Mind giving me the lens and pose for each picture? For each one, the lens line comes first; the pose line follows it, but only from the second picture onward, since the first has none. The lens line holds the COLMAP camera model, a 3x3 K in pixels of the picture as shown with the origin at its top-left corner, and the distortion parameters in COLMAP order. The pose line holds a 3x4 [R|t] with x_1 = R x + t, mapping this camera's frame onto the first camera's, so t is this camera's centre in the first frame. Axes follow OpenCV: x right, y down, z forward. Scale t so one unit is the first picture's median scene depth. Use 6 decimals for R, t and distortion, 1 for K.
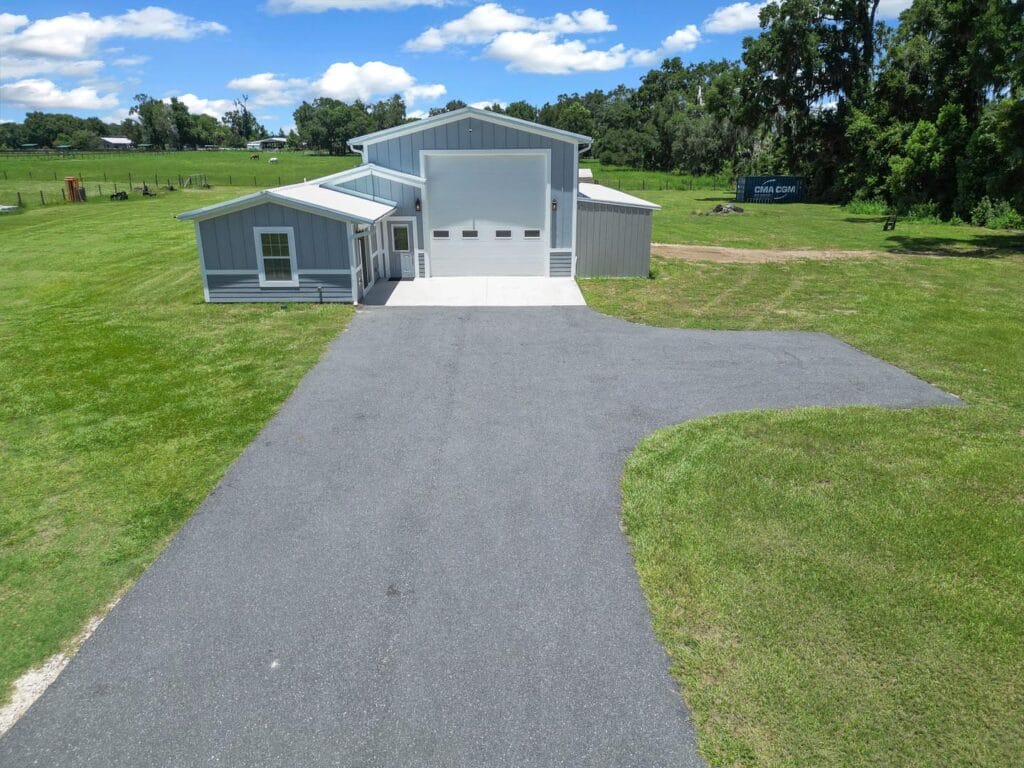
lens RADIAL K [[716.6, 0, 510.3], [0, 716.6, 380.2], [0, 0, 1]] dist [0.072254, -0.075678]
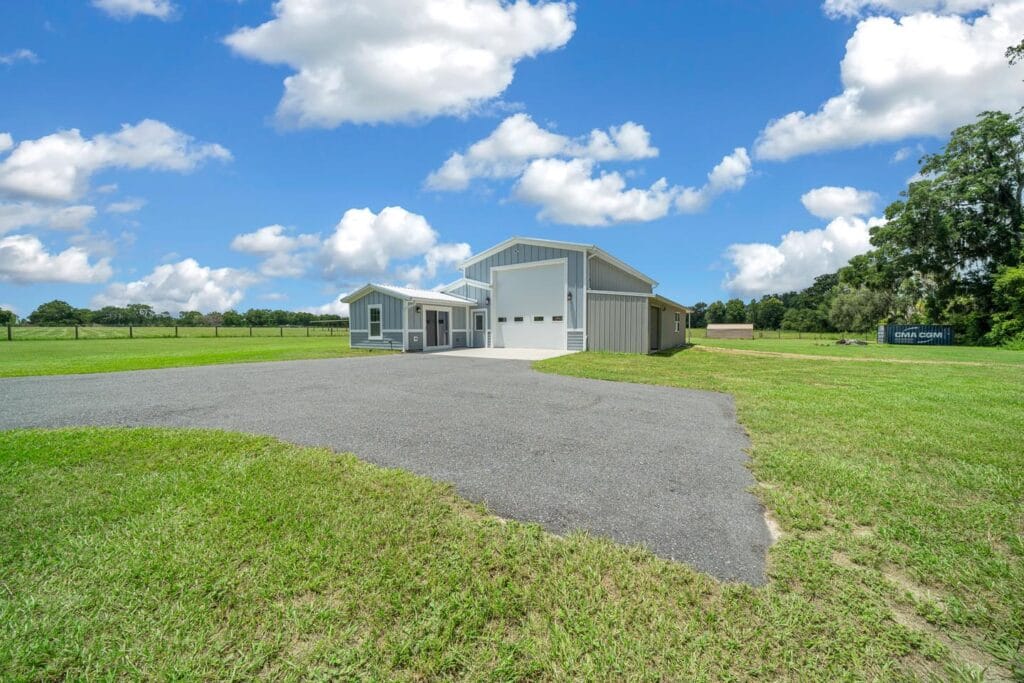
lens RADIAL K [[348.2, 0, 511.1], [0, 348.2, 342.4], [0, 0, 1]] dist [-0.006143, 0.000322]
pose [[0.828063, 0.022418, -0.560186, 0.178761], [-0.173594, 0.960346, -0.218174, -0.000999], [0.533082, 0.277907, 0.799119, 0.240076]]
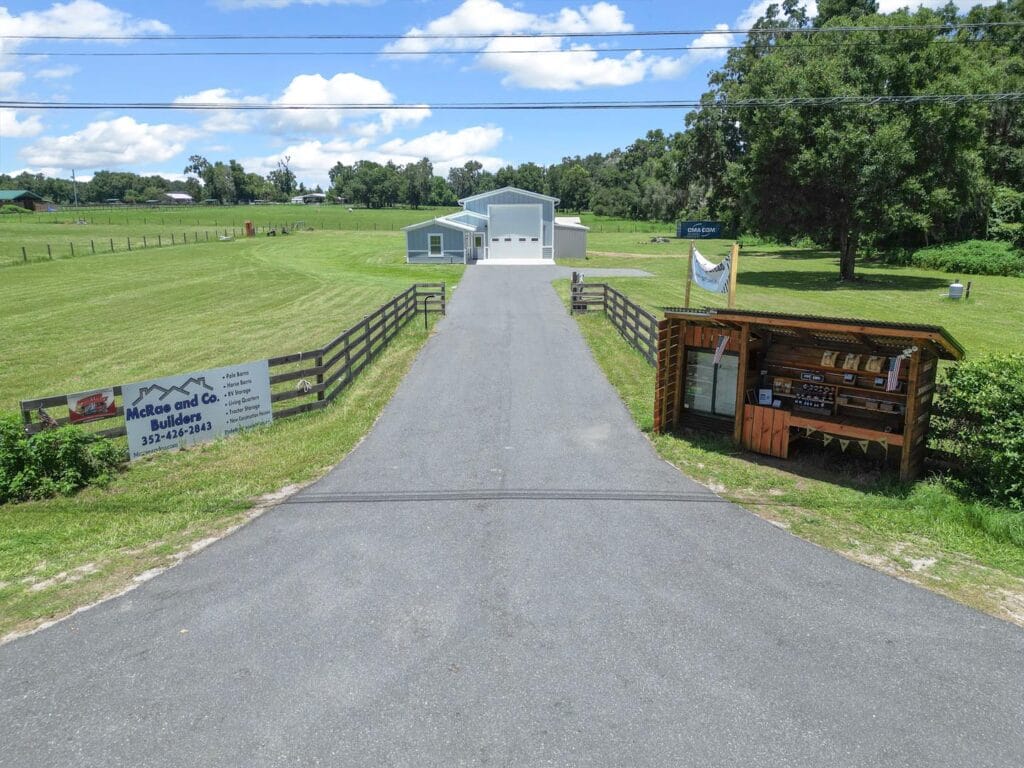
lens RADIAL K [[716.6, 0, 510.3], [0, 716.6, 380.2], [0, 0, 1]] dist [0.072254, -0.075678]
pose [[0.999912, 0.002862, -0.012977, -0.009393], [-0.003741, 0.997665, -0.068190, 0.219868], [0.012752, 0.068233, 0.997588, -0.692188]]
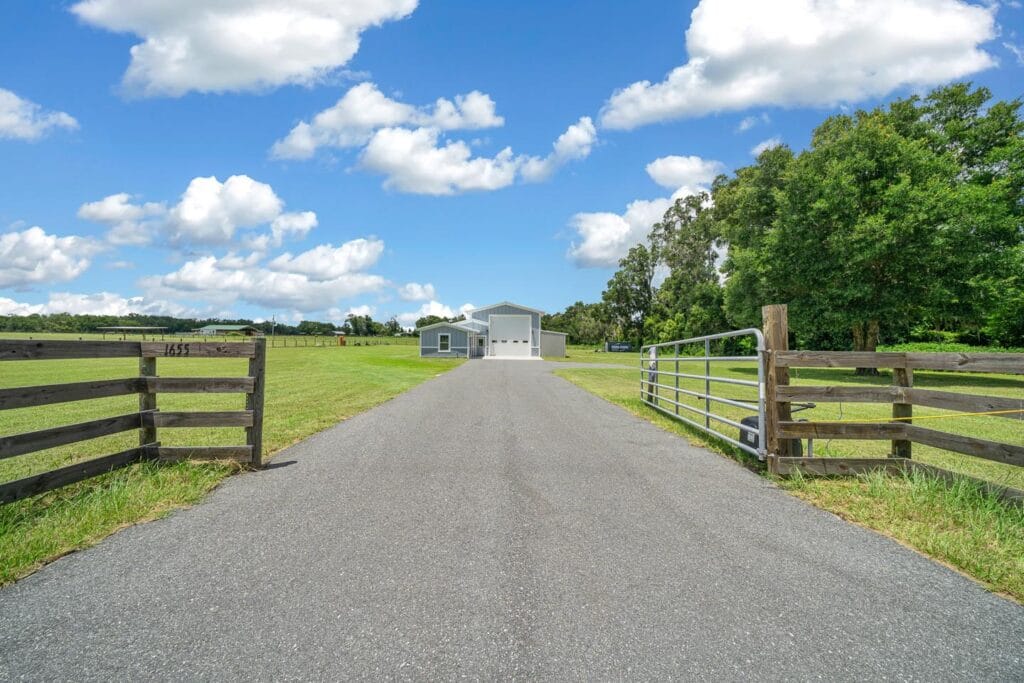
lens RADIAL K [[346.1, 0, 509.6], [0, 346.1, 342.6], [0, 0, 1]] dist [-0.003760, -0.000098]
pose [[0.999870, 0.016066, 0.001457, -0.019754], [-0.014886, 0.953715, -0.300343, 0.123923], [-0.006215, 0.300282, 0.953830, -0.193032]]
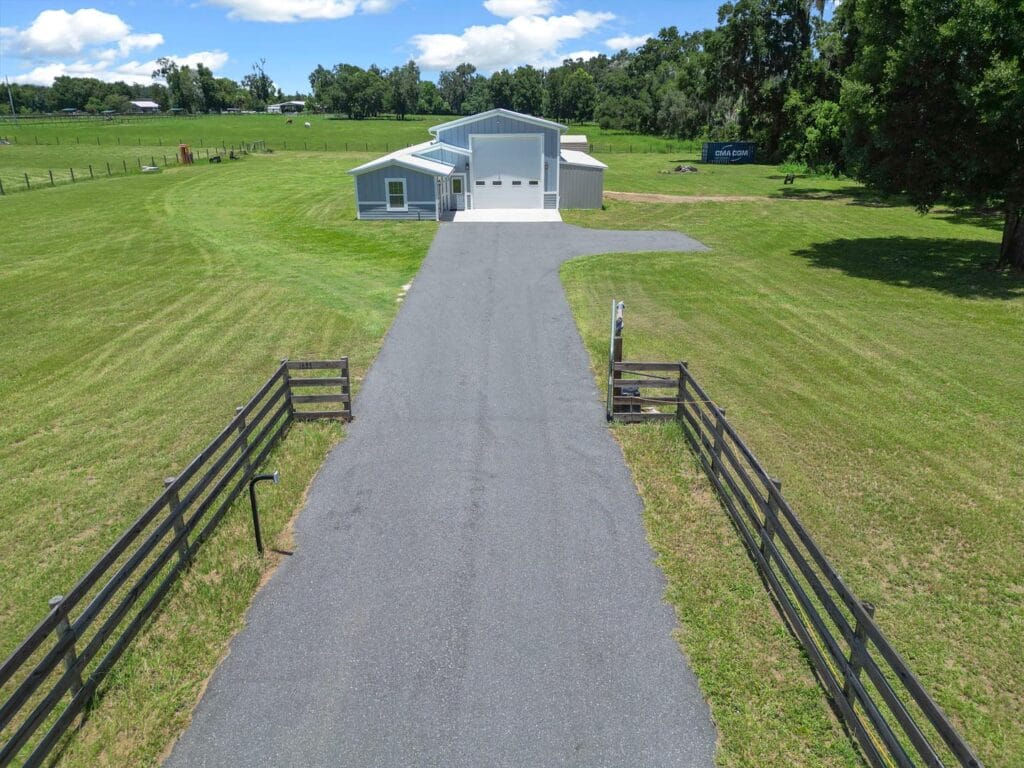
lens RADIAL K [[716.6, 0, 510.3], [0, 716.6, 380.2], [0, 0, 1]] dist [0.072254, -0.075678]
pose [[0.999955, 0.001572, -0.009407, -0.004304], [-0.001099, 0.998748, 0.050010, 0.097597], [0.009474, -0.049998, 0.998704, -0.401046]]
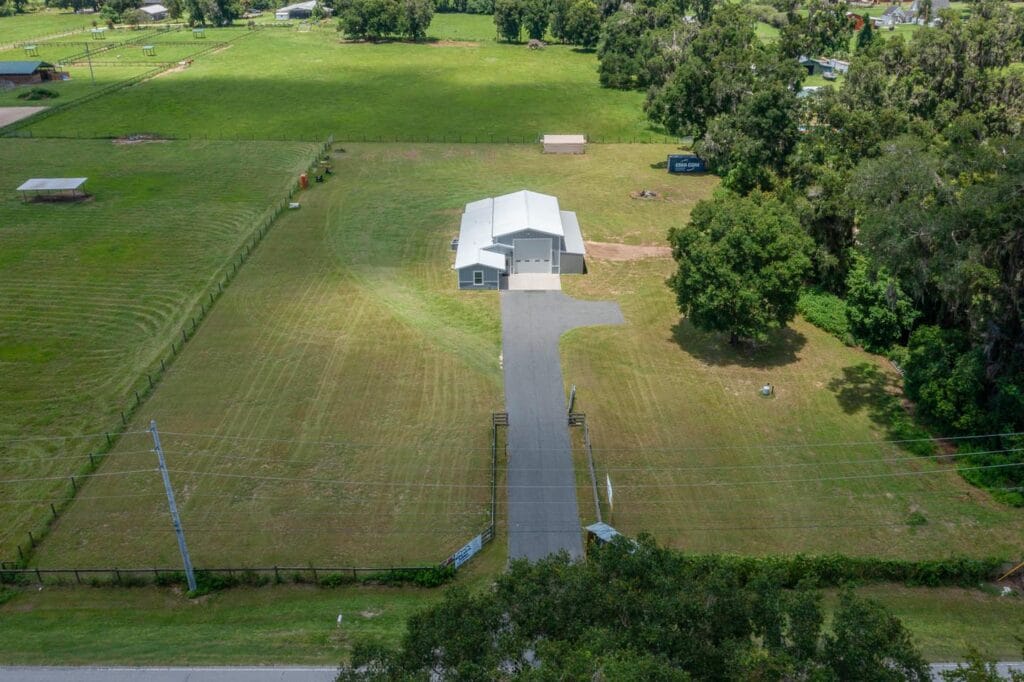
lens RADIAL K [[817.2, 0, 512.3], [0, 817.2, 333.9], [0, 0, 1]] dist [-0.008505, -0.003734]
pose [[0.999969, 0.000905, -0.007855, -0.051239], [0.000258, 0.989168, 0.146788, -0.228023], [0.007903, -0.146786, 0.989137, -1.462088]]
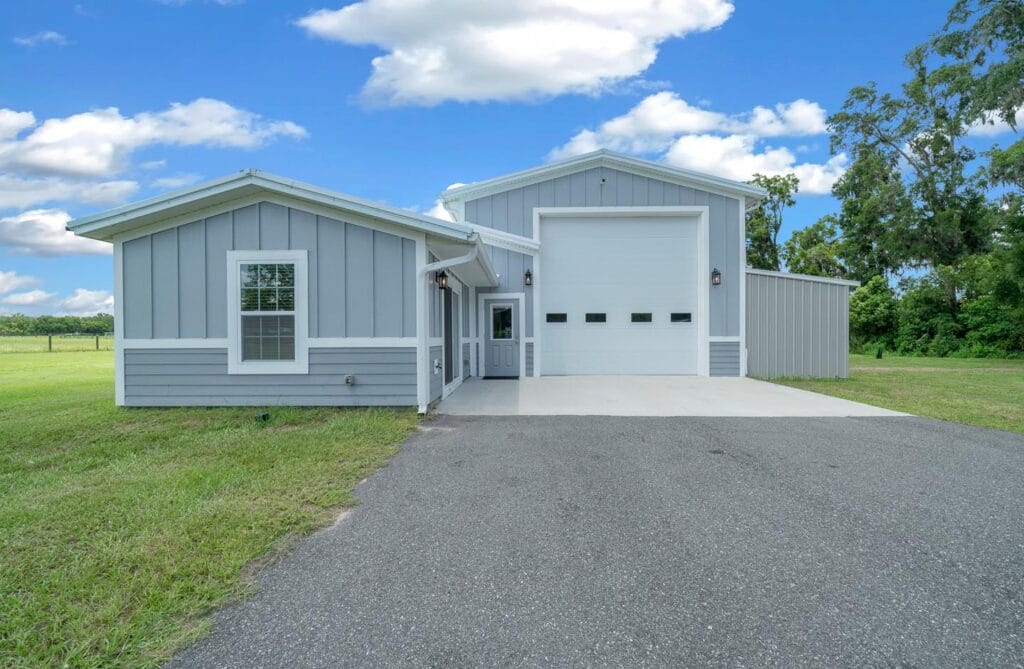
lens RADIAL K [[379.4, 0, 520.2], [0, 379.4, 342.6], [0, 0, 1]] dist [-0.004940, 0.000000]
pose [[0.999629, 0.001676, -0.027196, -0.066836], [-0.009671, 0.954945, -0.296625, -0.034883], [0.025474, 0.296778, 0.954607, 0.346801]]
